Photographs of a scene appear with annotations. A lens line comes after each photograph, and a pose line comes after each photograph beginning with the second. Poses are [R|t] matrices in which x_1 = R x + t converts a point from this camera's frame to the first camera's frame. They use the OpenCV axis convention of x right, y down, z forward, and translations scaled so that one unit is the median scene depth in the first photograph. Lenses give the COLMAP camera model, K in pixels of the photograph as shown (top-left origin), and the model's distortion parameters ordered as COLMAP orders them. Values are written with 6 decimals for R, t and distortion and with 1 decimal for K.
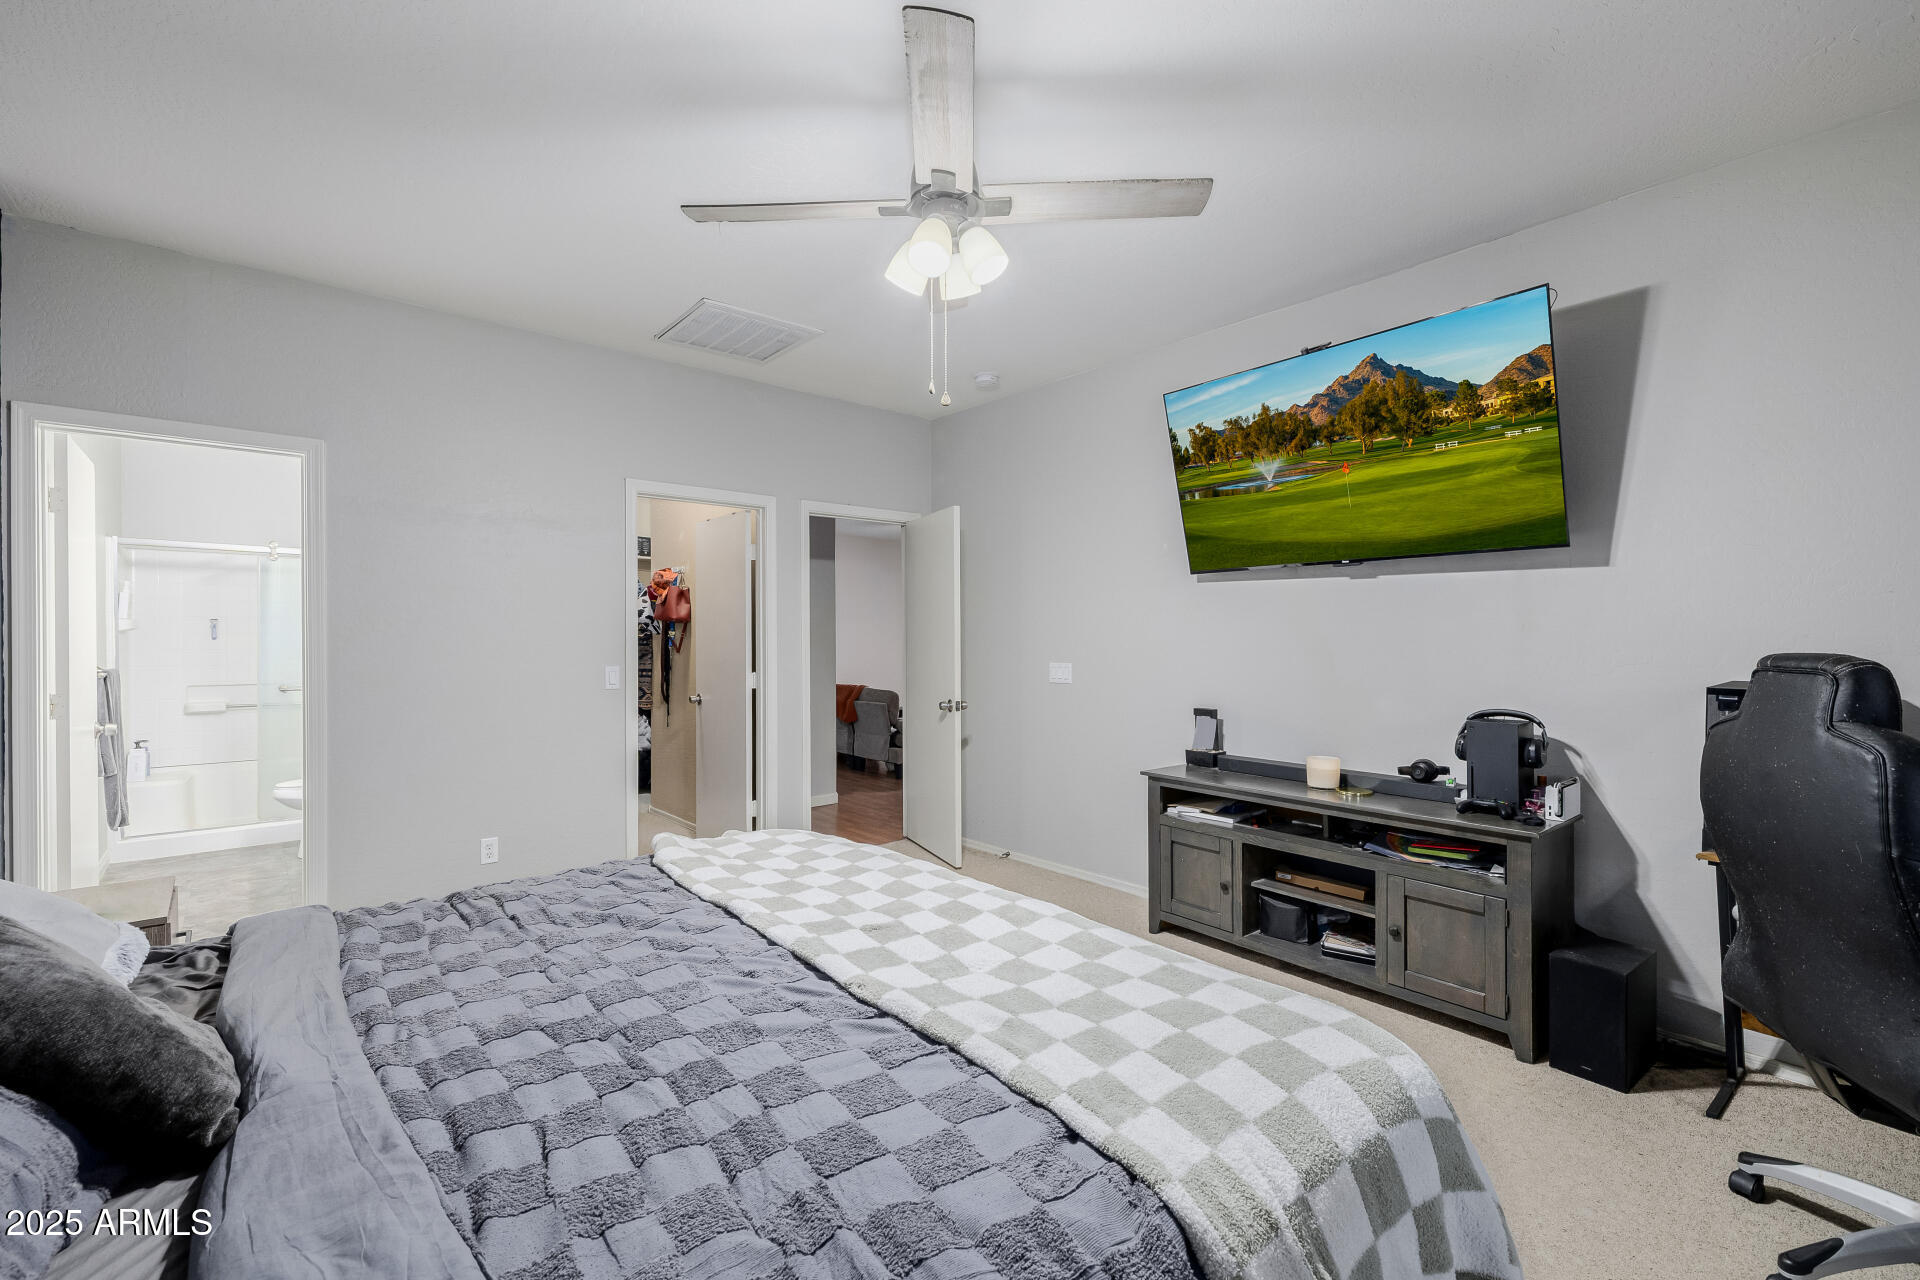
lens RADIAL K [[814.0, 0, 960.0], [0, 814.0, 640.0], [0, 0, 1]] dist [-0.001439, -0.000260]
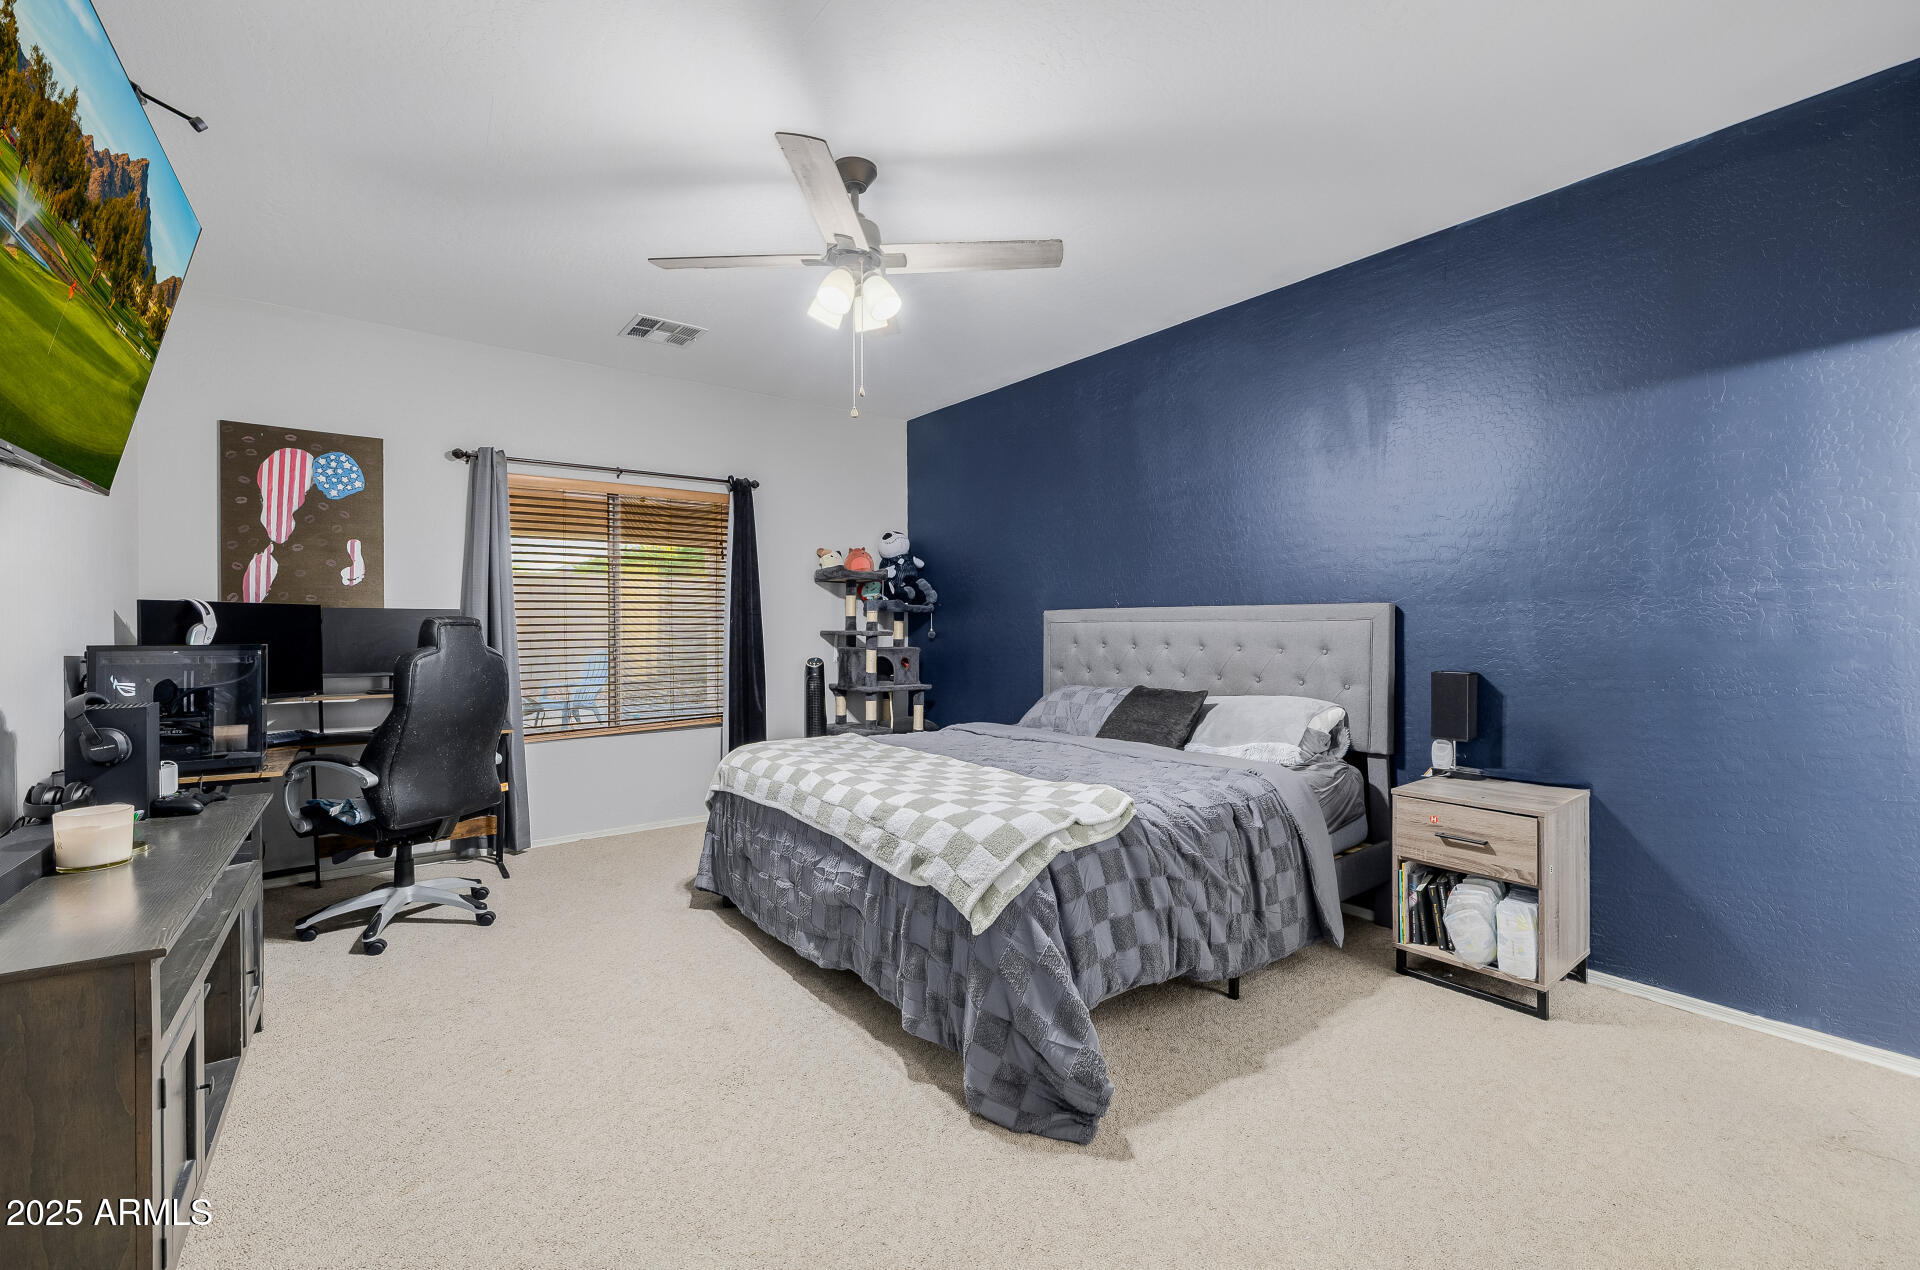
lens RADIAL K [[812.5, 0, 953.1], [0, 812.5, 640.4], [0, 0, 1]] dist [0.000575, -0.000220]
pose [[-0.996462, 0.007358, 0.083724, -0.177252], [0.009311, 0.999693, 0.022965, 0.024669], [-0.083529, 0.023664, -0.996224, 1.485822]]
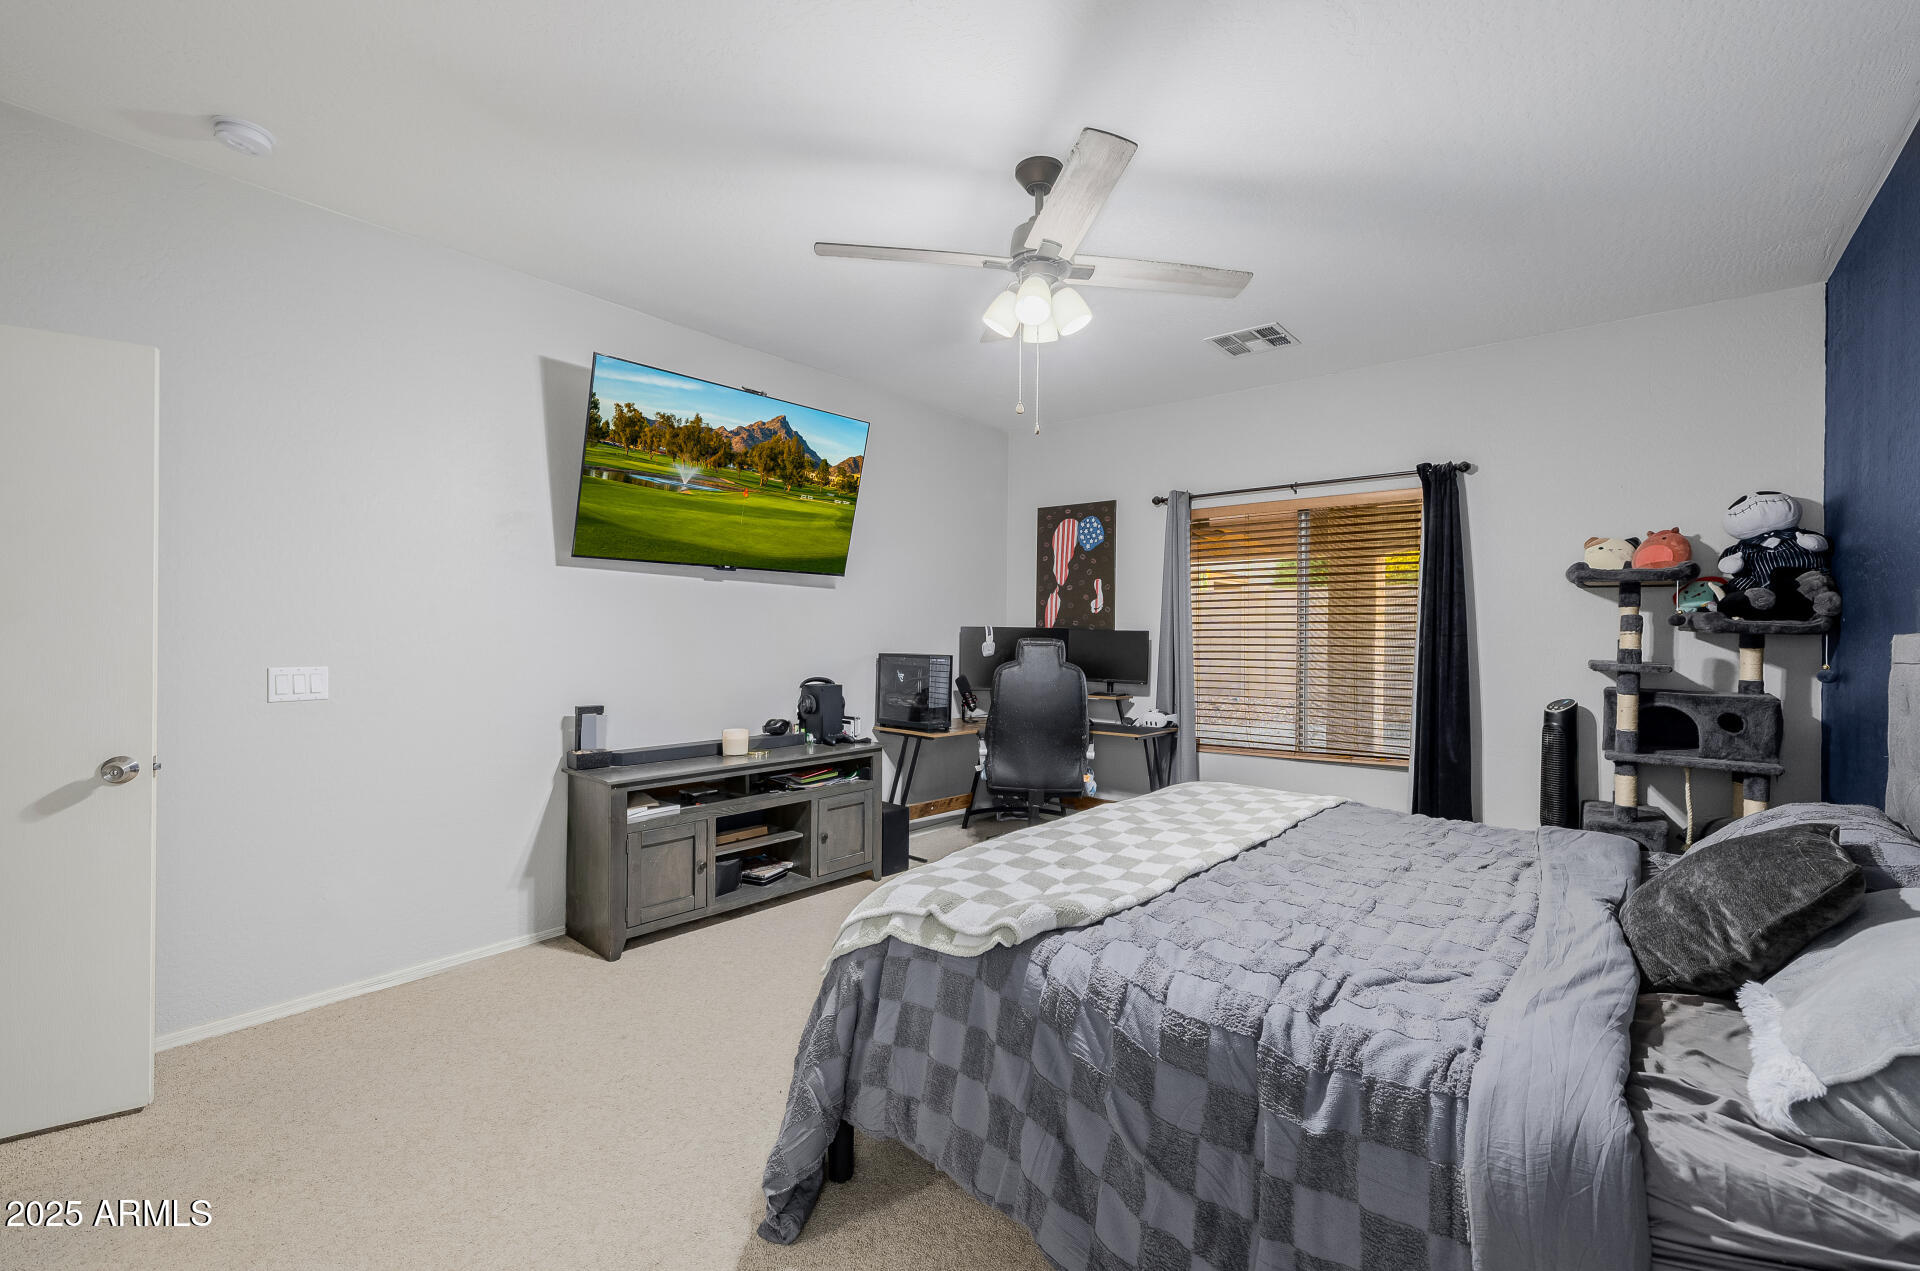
lens RADIAL K [[812.5, 0, 953.1], [0, 812.5, 640.9], [0, 0, 1]] dist [0.000575, -0.000220]
pose [[-0.147071, -0.007817, 0.989095, -0.777613], [0.000552, 0.999968, 0.007985, 0.003972], [-0.989126, 0.001720, -0.147062, 0.852278]]
